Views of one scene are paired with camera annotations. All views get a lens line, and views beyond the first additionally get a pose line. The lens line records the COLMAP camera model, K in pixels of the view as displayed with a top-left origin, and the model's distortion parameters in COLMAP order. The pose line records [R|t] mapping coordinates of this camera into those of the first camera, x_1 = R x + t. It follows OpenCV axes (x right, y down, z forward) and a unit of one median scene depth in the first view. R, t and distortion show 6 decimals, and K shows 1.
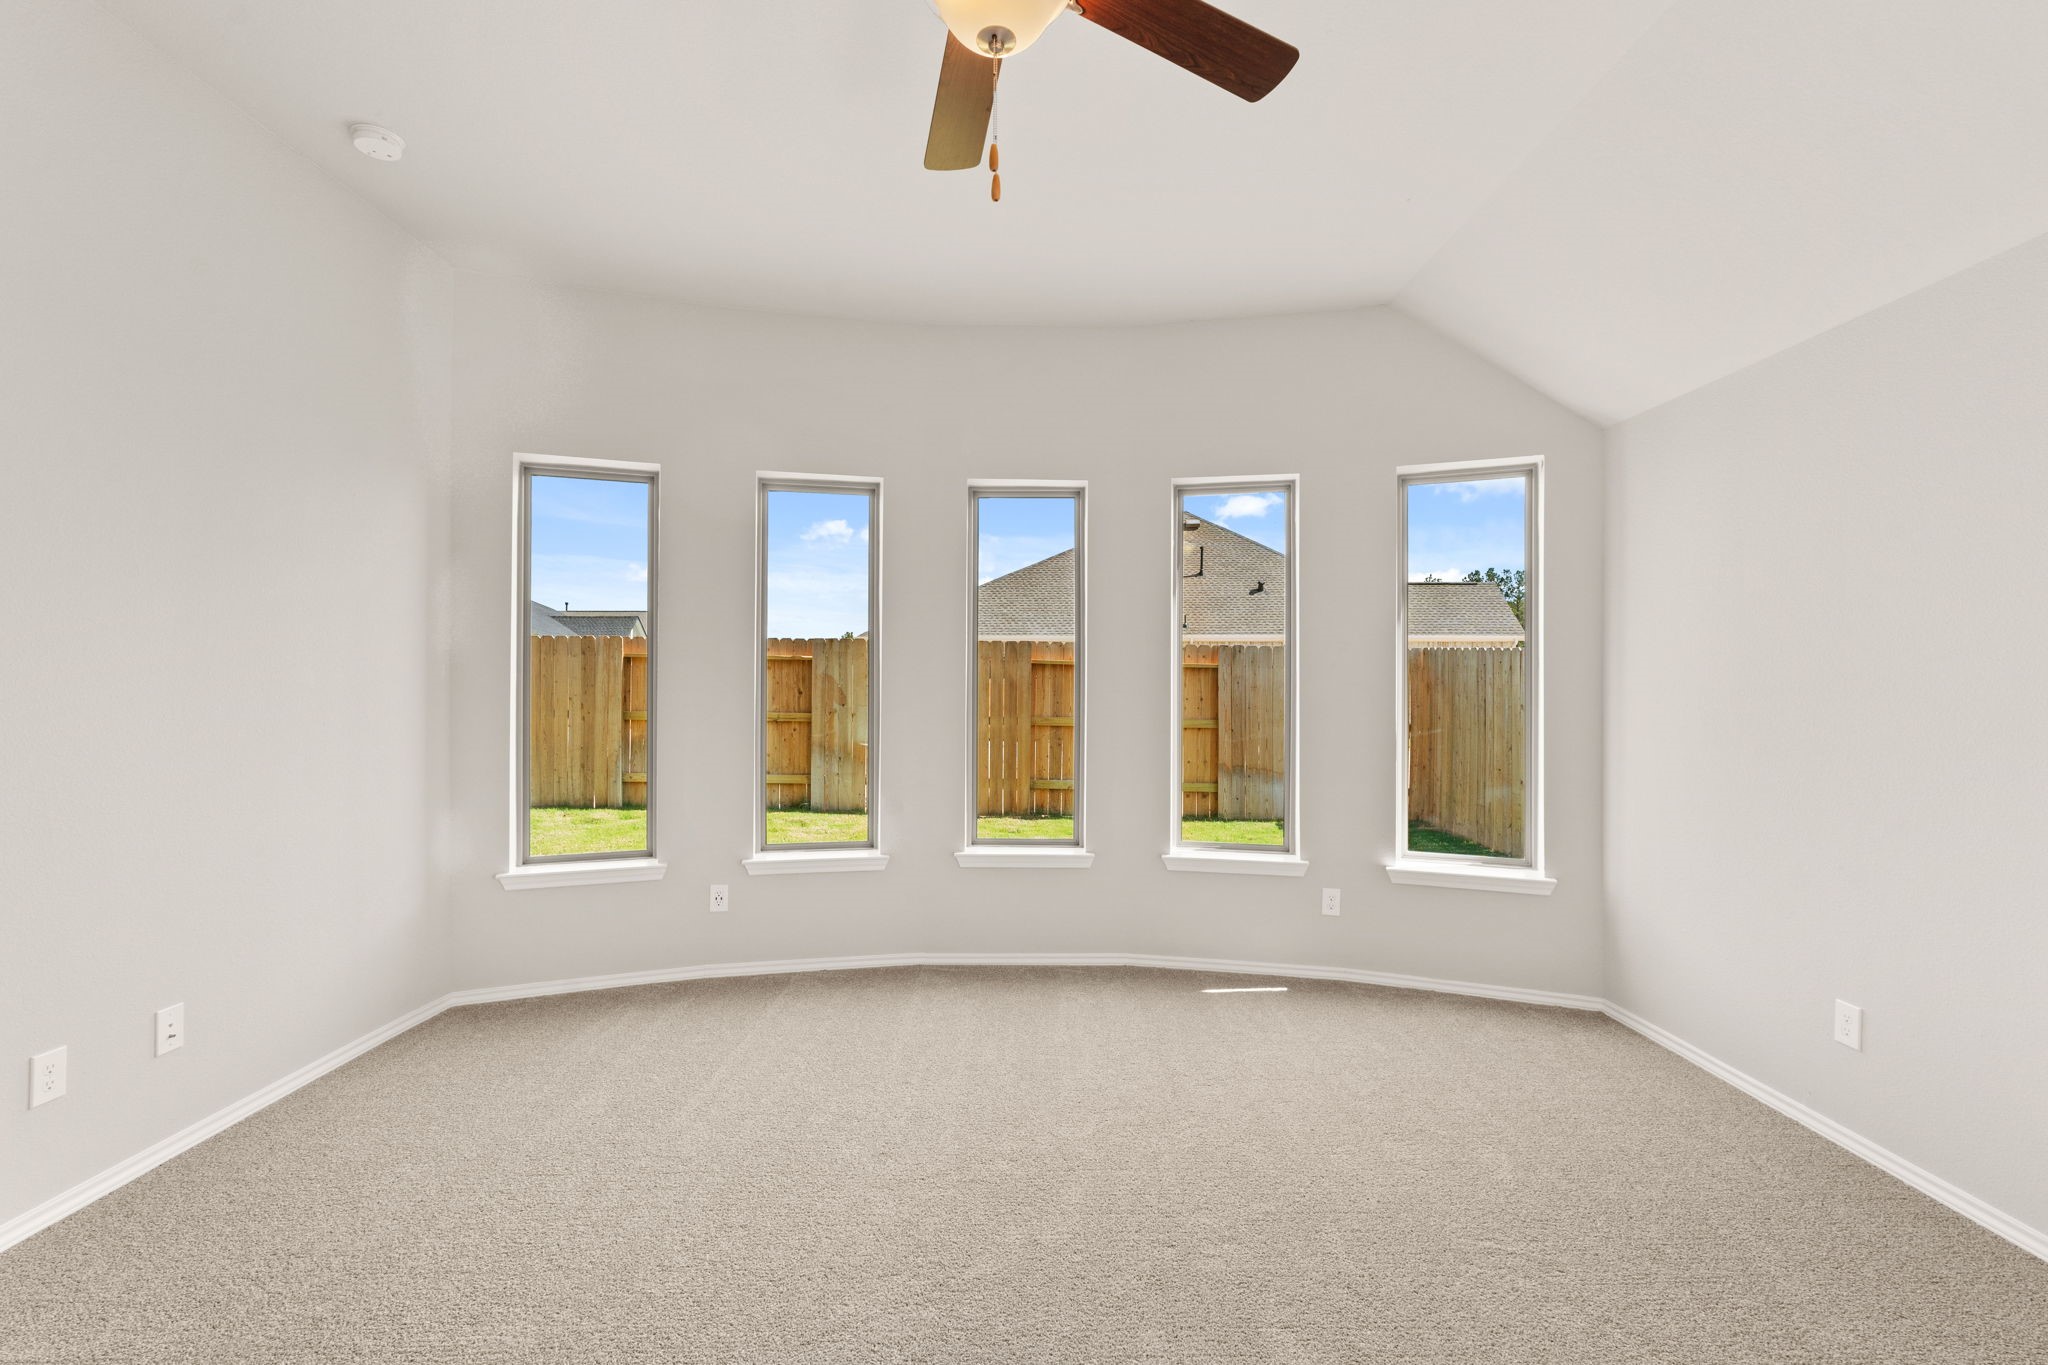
lens RADIAL K [[907.2, 0, 1024.7], [0, 907.2, 688.0], [0, 0, 1]] dist [-0.000408, 0.000166]
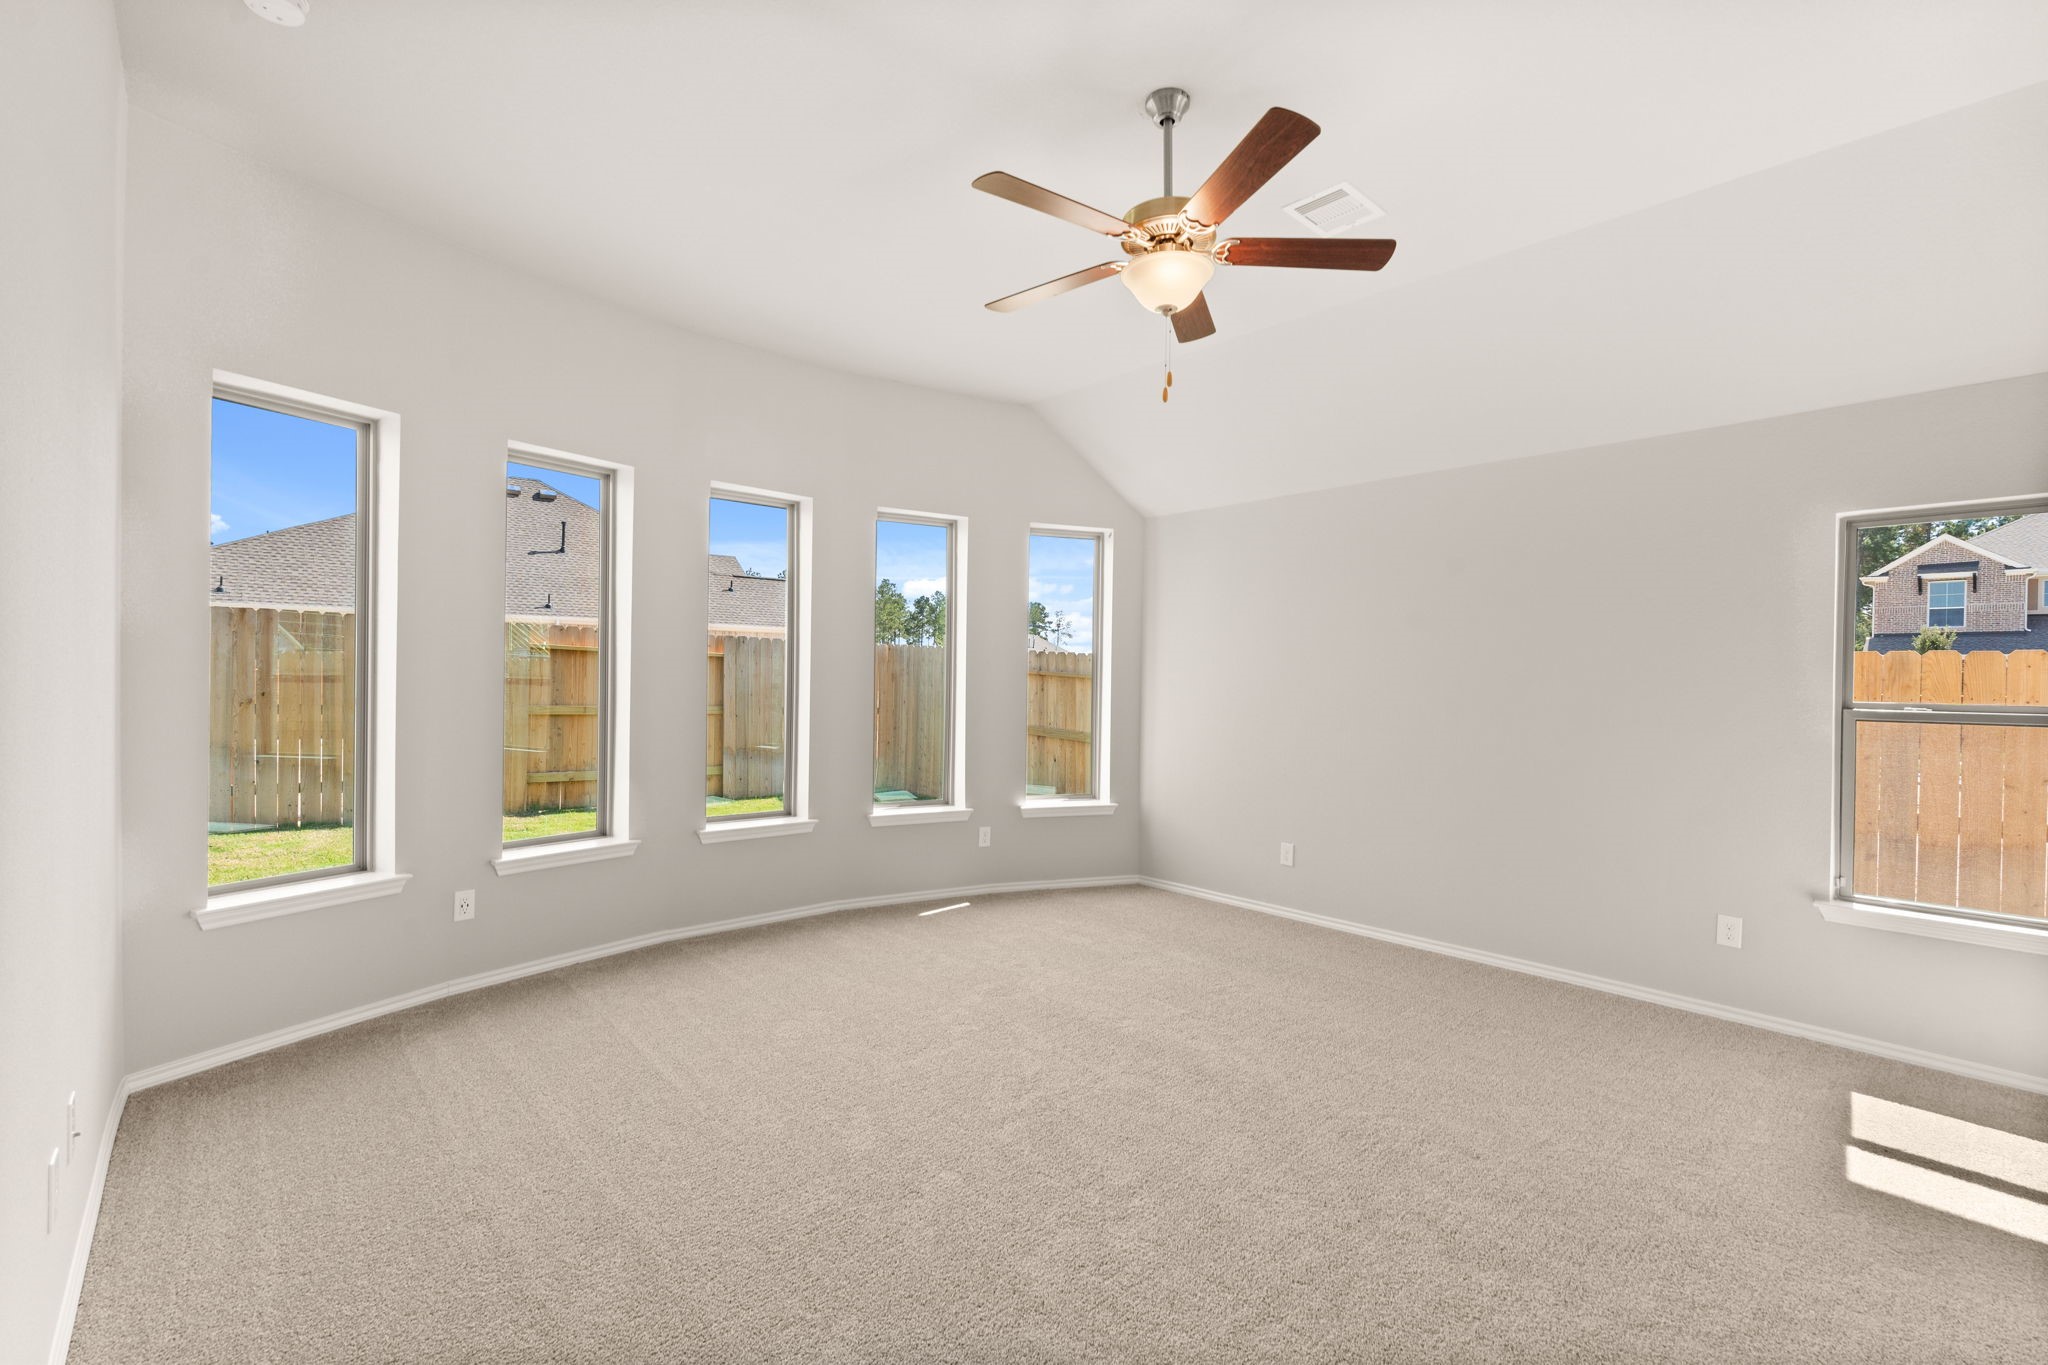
lens RADIAL K [[907.2, 0, 1024.7], [0, 907.2, 688.0], [0, 0, 1]] dist [-0.000408, 0.000166]
pose [[0.744285, 0.001332, 0.667861, -0.274565], [-0.010894, 0.999889, 0.010146, -0.000625], [-0.667773, -0.014827, 0.744217, -0.024586]]
